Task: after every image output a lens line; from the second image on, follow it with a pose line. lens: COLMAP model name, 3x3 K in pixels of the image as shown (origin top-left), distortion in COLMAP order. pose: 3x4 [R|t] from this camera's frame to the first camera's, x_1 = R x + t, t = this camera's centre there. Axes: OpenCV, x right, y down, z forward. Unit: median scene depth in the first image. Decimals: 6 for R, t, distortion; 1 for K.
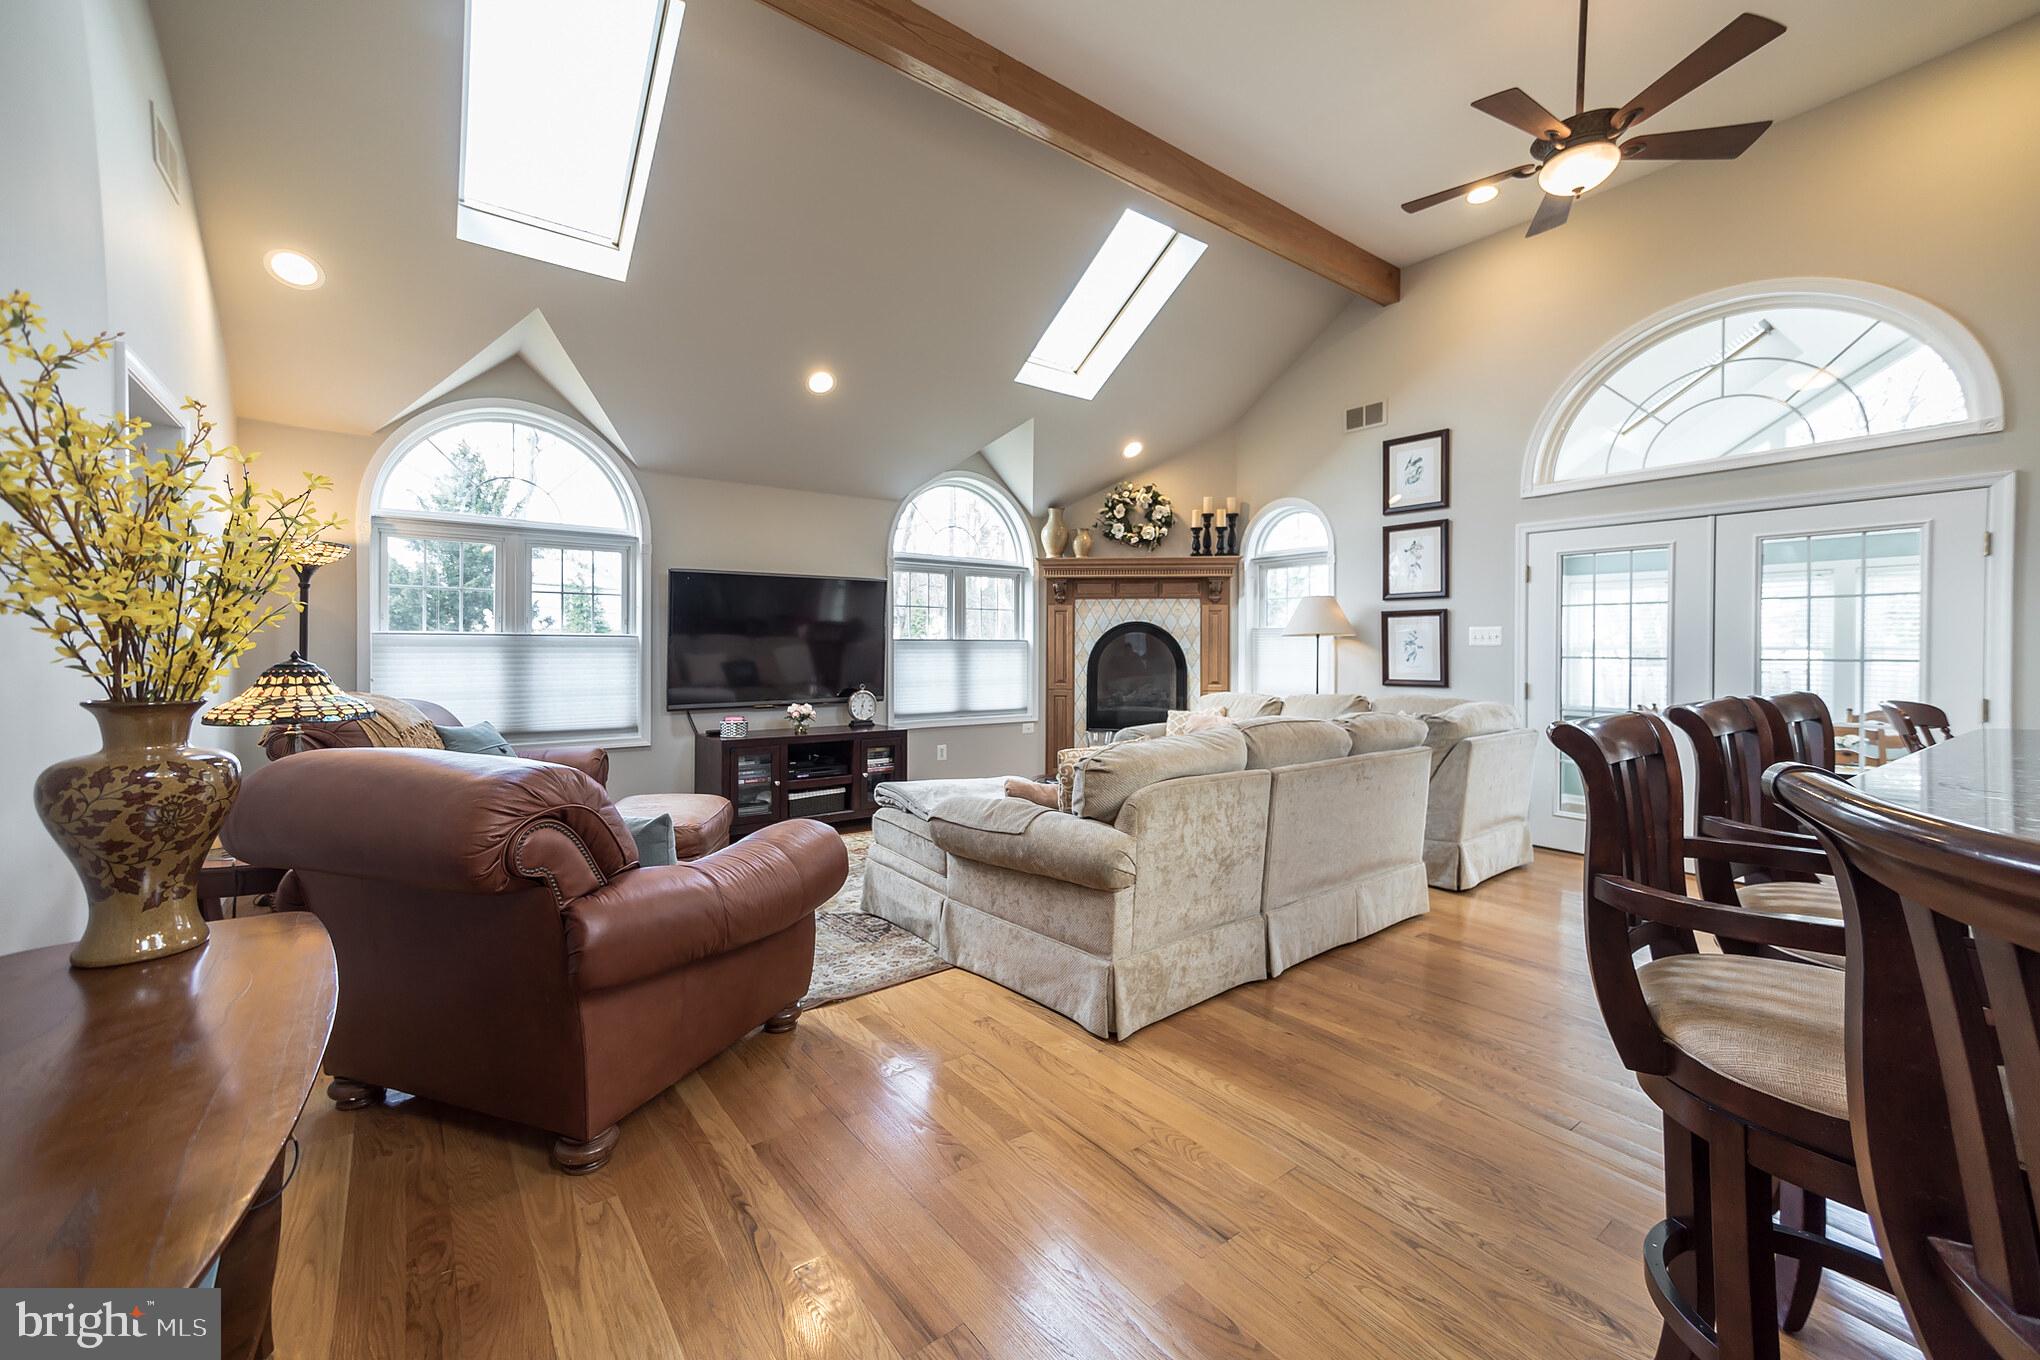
lens RADIAL K [[827.5, 0, 1007.2], [0, 827.5, 646.5], [0, 0, 1]] dist [-0.019583, 0.024758]
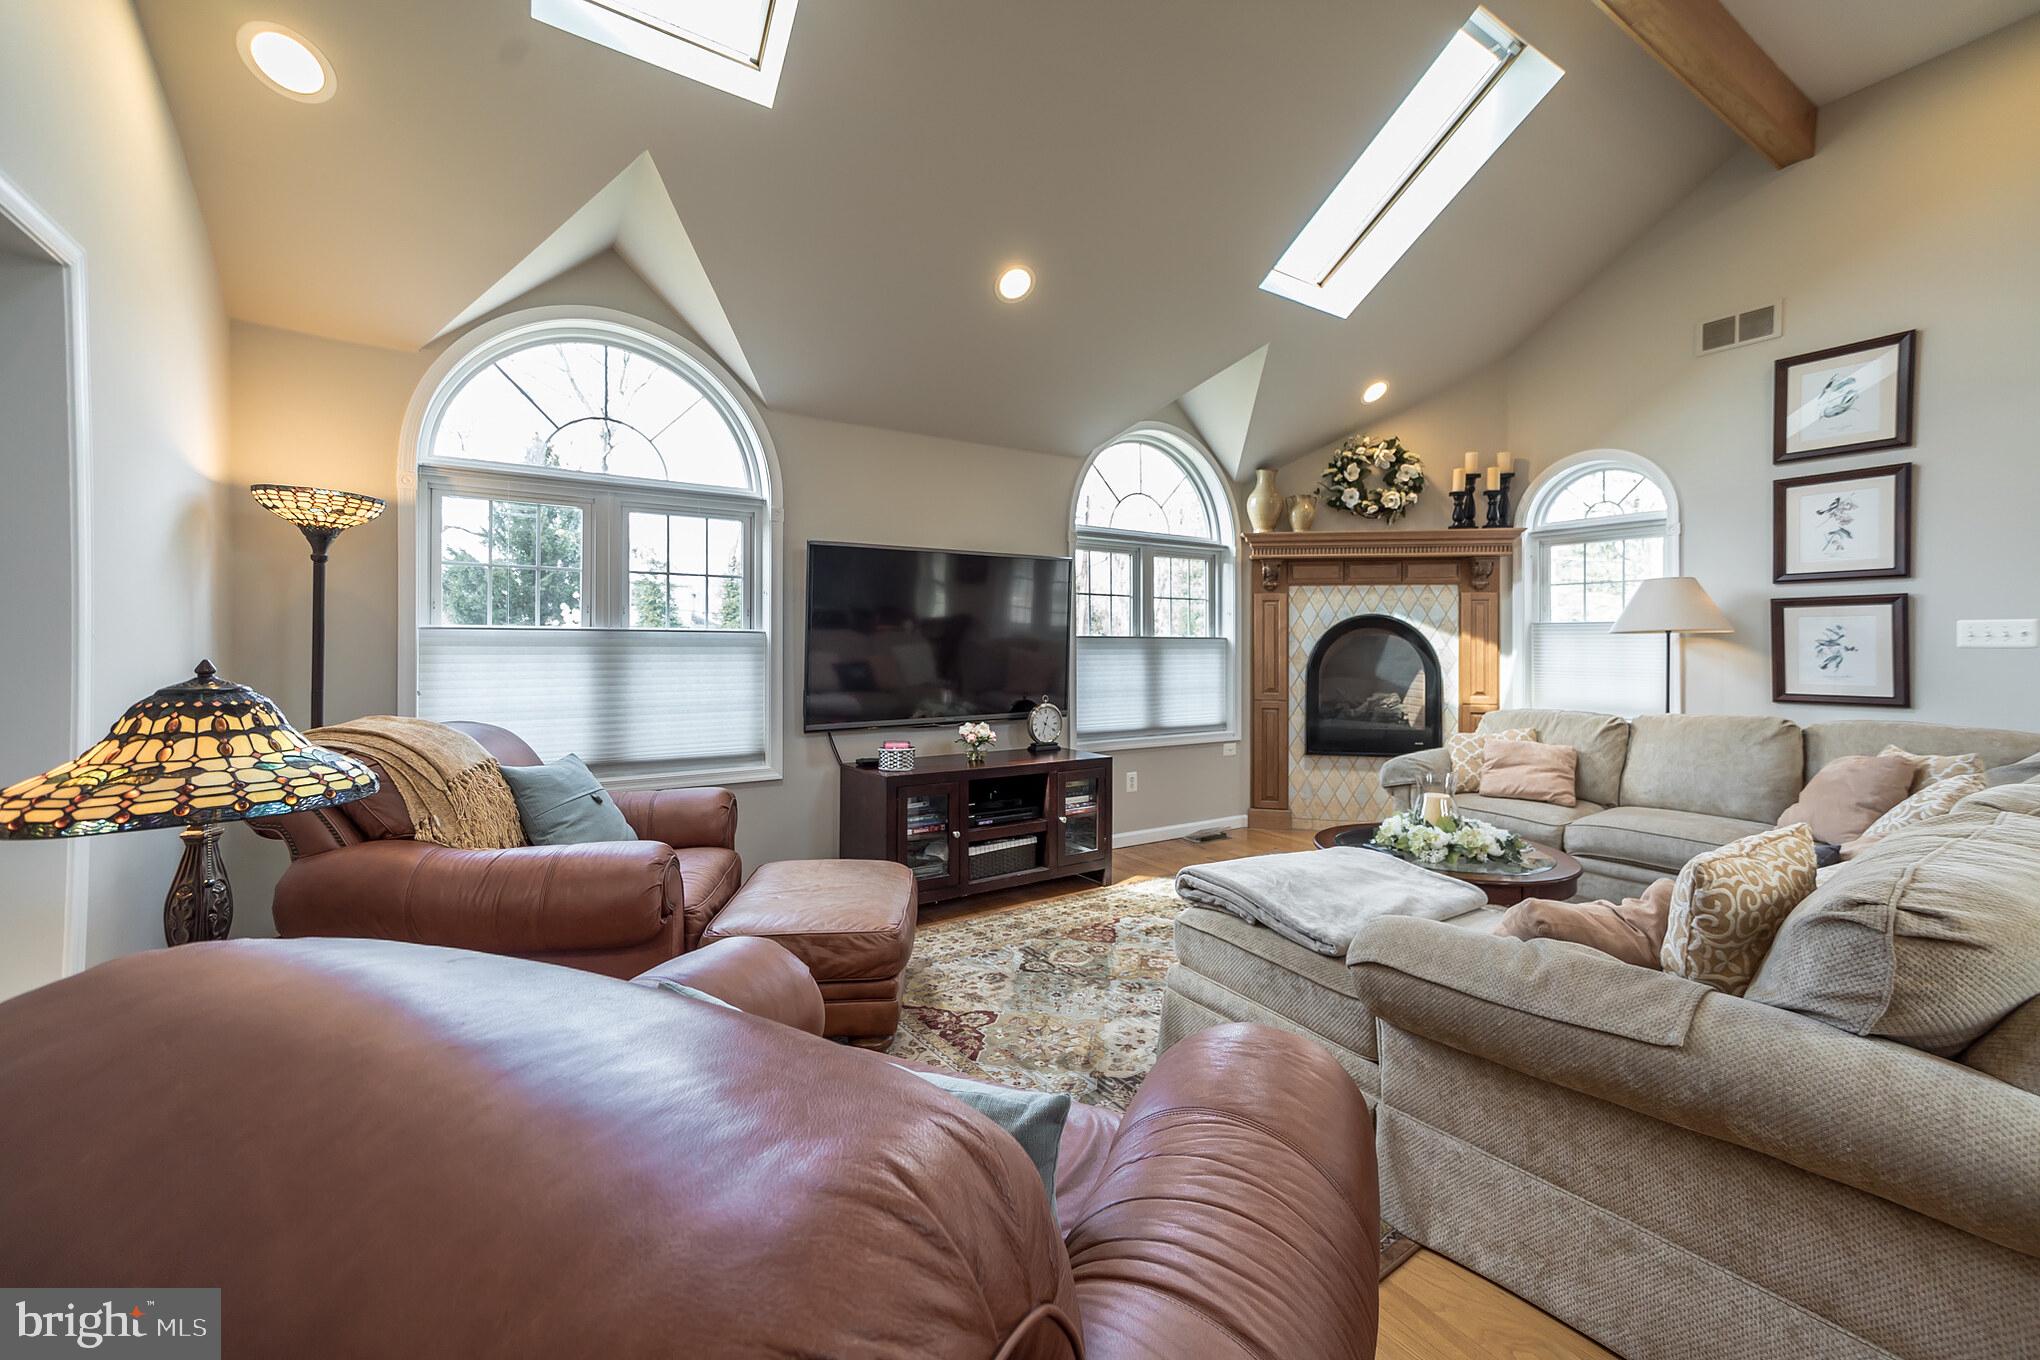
lens RADIAL K [[812.0, 0, 1004.0], [0, 812.0, 643.0], [0, 0, 1]] dist [-0.018680, 0.023316]
pose [[0.998182, 0.002111, -0.060235, -0.170151], [-0.002110, 0.999998, 0.000086, -0.002592], [0.060235, 0.000041, 0.998184, 0.254602]]
